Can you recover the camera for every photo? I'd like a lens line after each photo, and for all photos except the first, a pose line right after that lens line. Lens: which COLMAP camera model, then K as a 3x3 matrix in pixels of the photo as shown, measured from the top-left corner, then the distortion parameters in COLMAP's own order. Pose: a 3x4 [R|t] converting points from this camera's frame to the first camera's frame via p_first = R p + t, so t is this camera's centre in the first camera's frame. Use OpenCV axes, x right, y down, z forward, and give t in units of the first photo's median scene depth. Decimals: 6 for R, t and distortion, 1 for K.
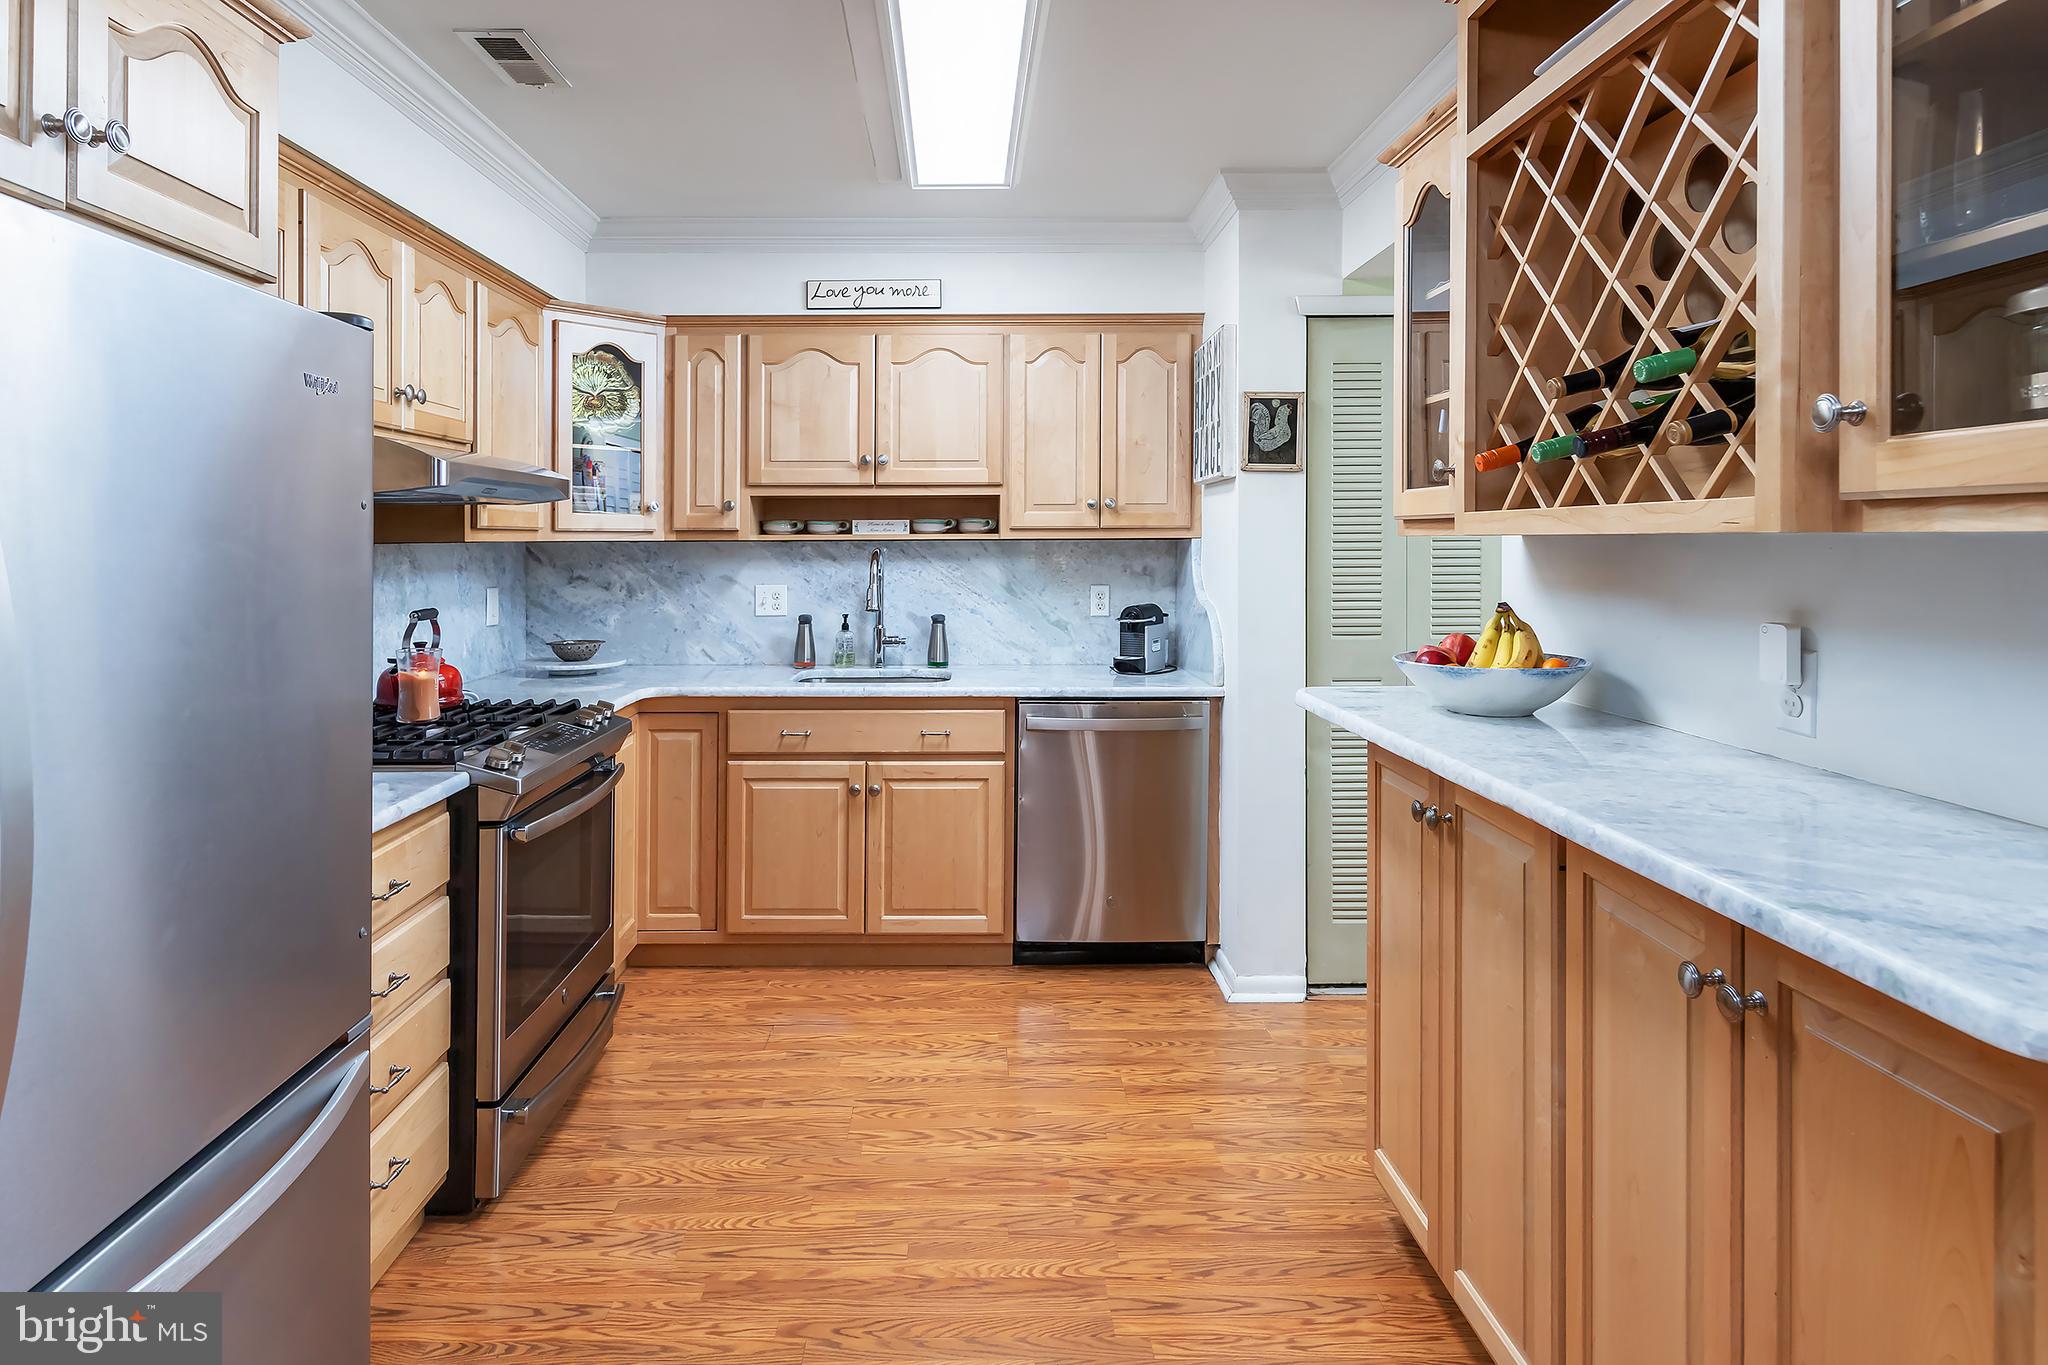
lens RADIAL K [[1120.6, 0, 951.2], [0, 1120.6, 549.4], [0, 0, 1]] dist [-0.003046, -0.001063]
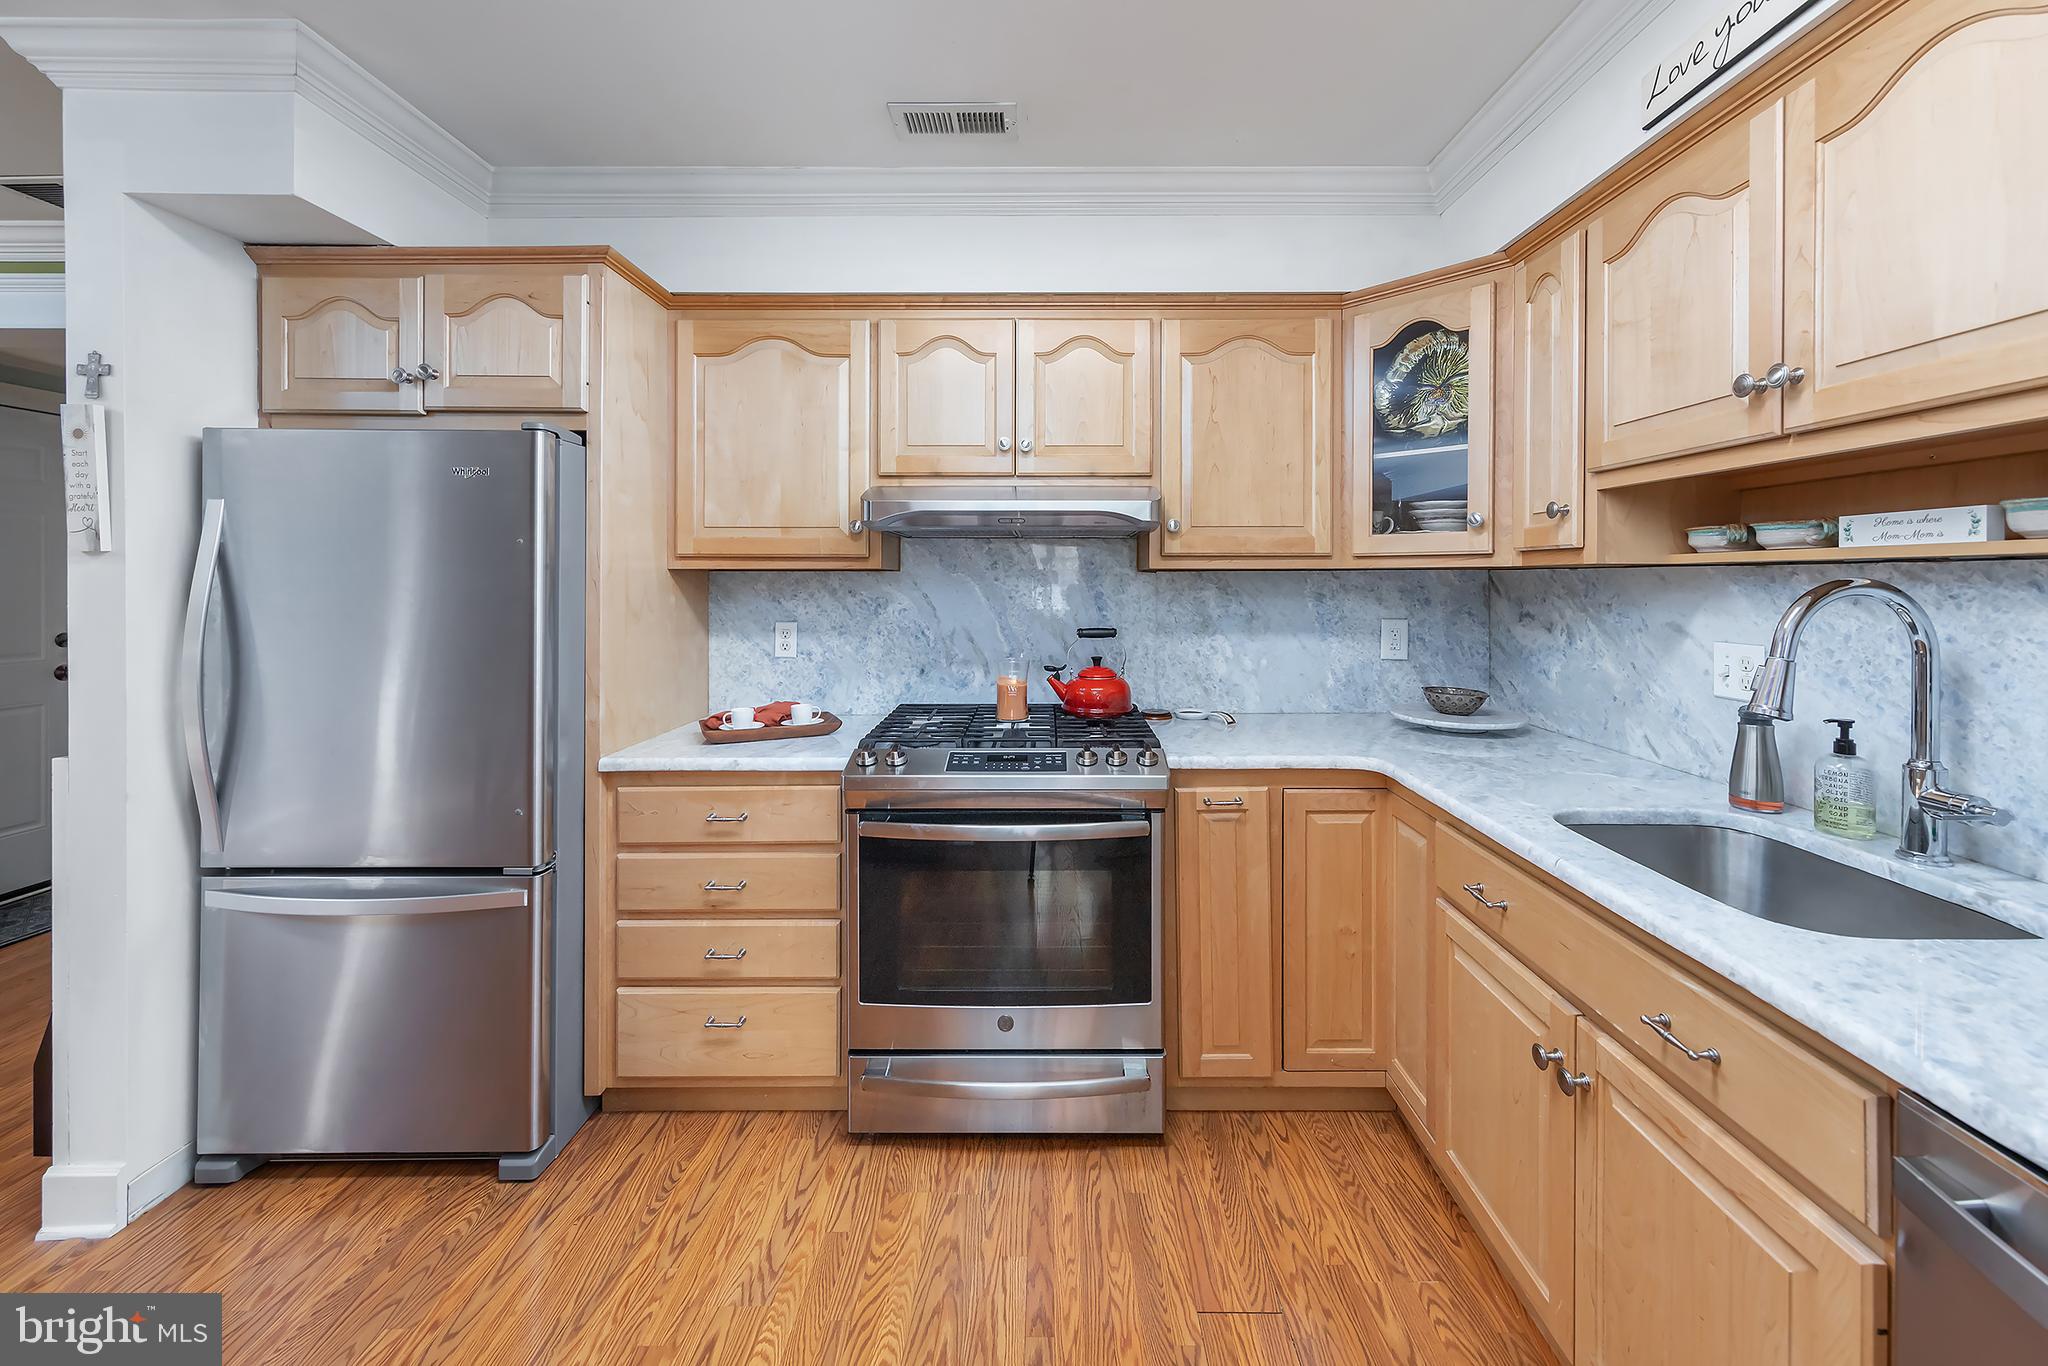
lens RADIAL K [[787.3, 0, 1054.1], [0, 787.3, 577.7], [0, 0, 1]] dist [0.002871, 0.000169]
pose [[0.009283, 0.001450, -0.999956, 0.242392], [-0.007223, 0.999973, 0.001383, 0.000873], [0.999931, 0.007210, 0.009293, 0.707049]]
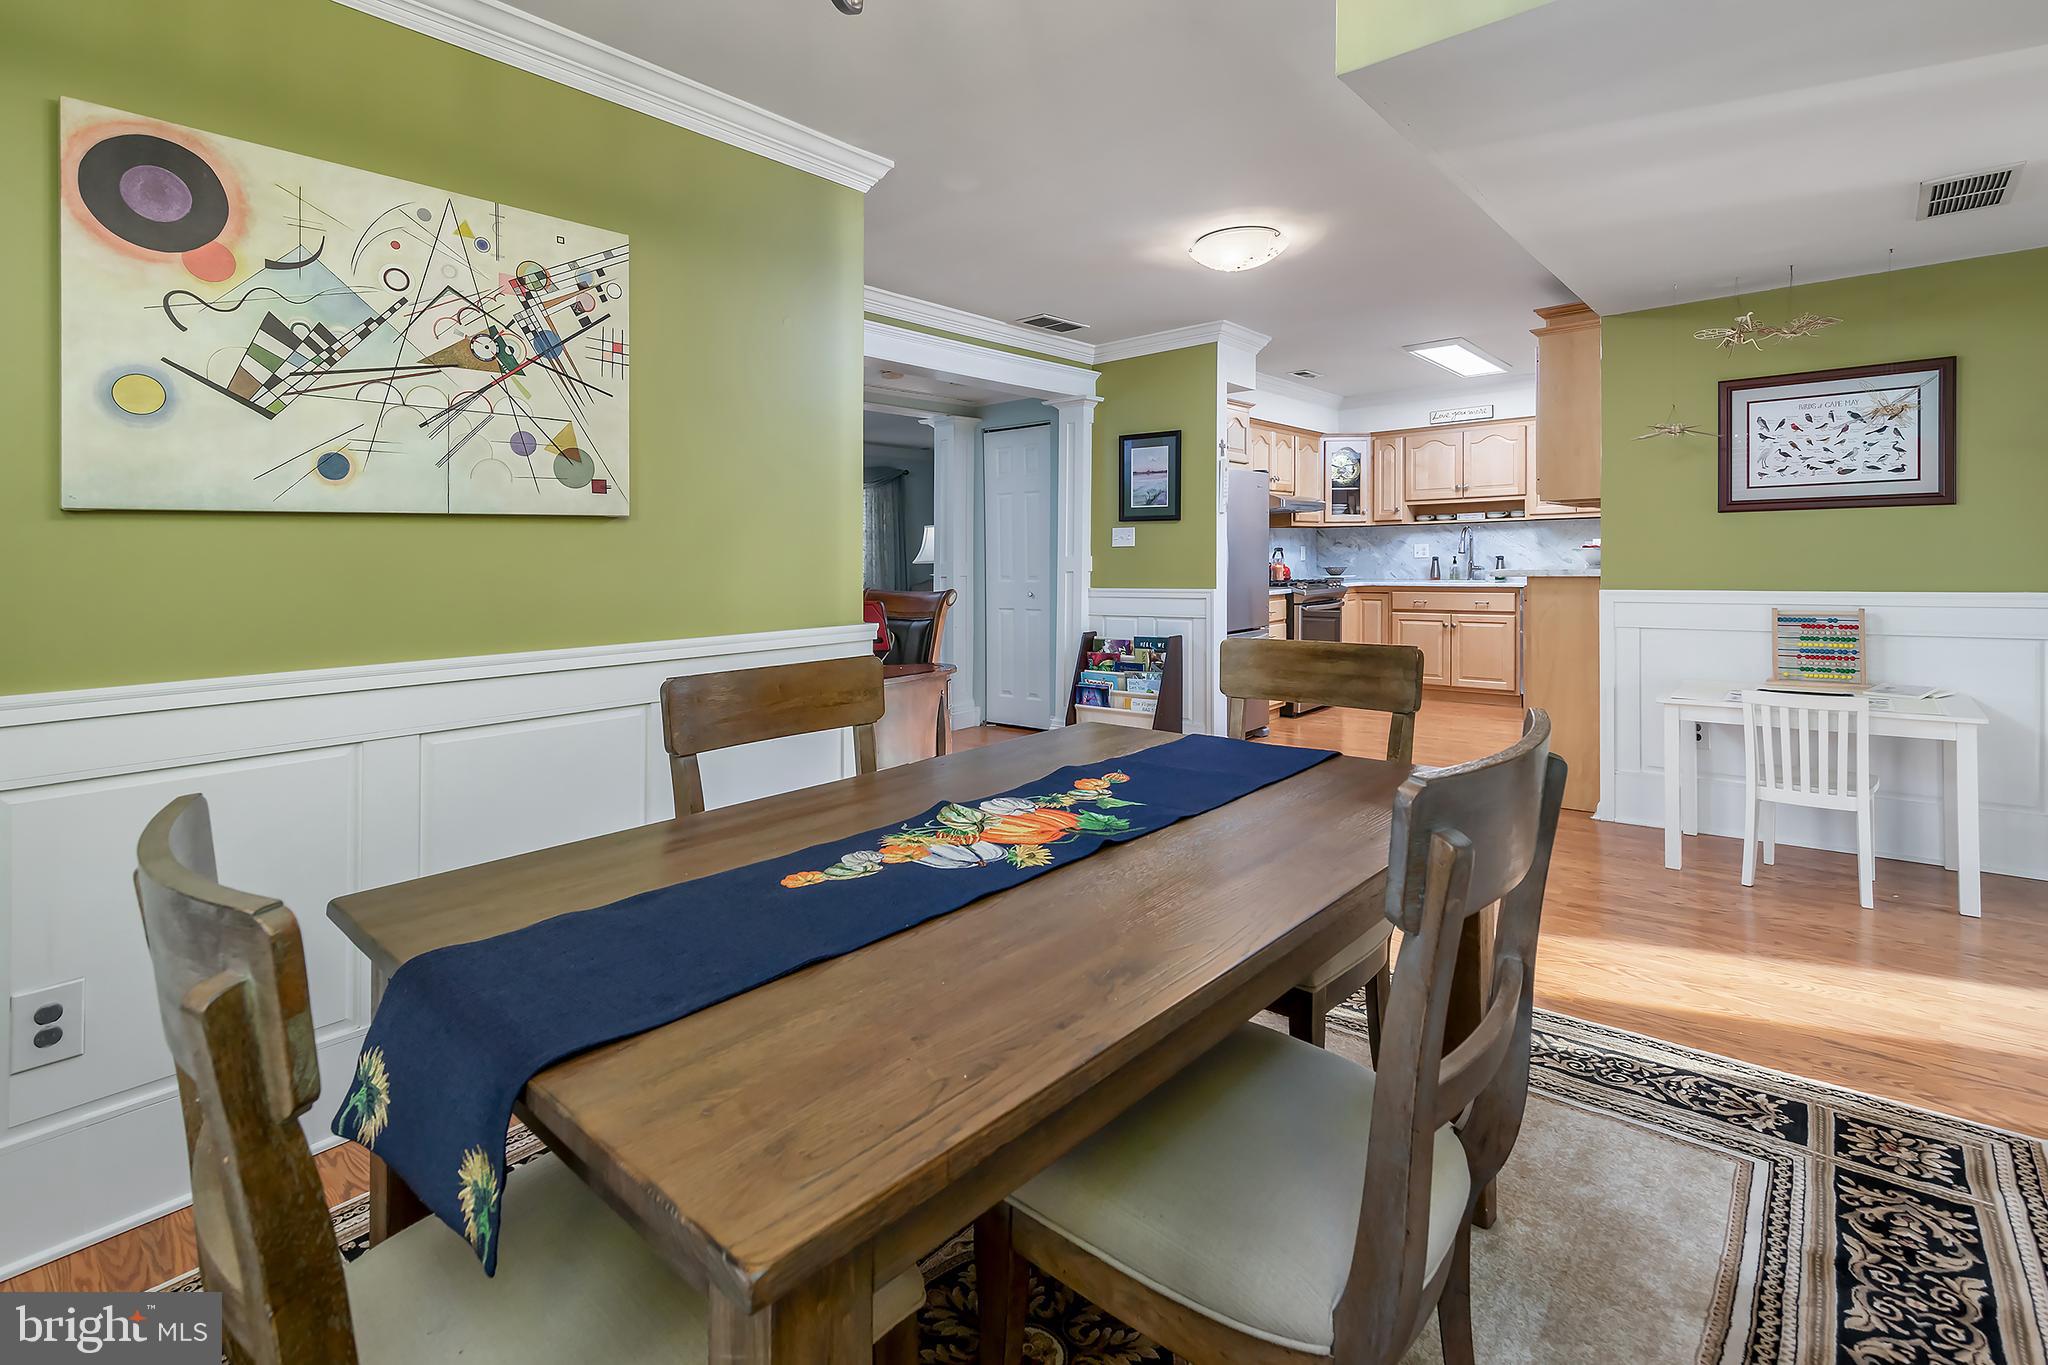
lens RADIAL K [[925.8, 0, 1025.7], [0, 925.8, 605.2], [0, 0, 1]] dist [-0.020929, -0.000242]
pose [[0.764799, 0.019459, -0.643975, 0.465261], [0.015474, 0.998701, 0.048555, 0.056942], [0.644083, -0.047100, 0.763504, -1.019699]]
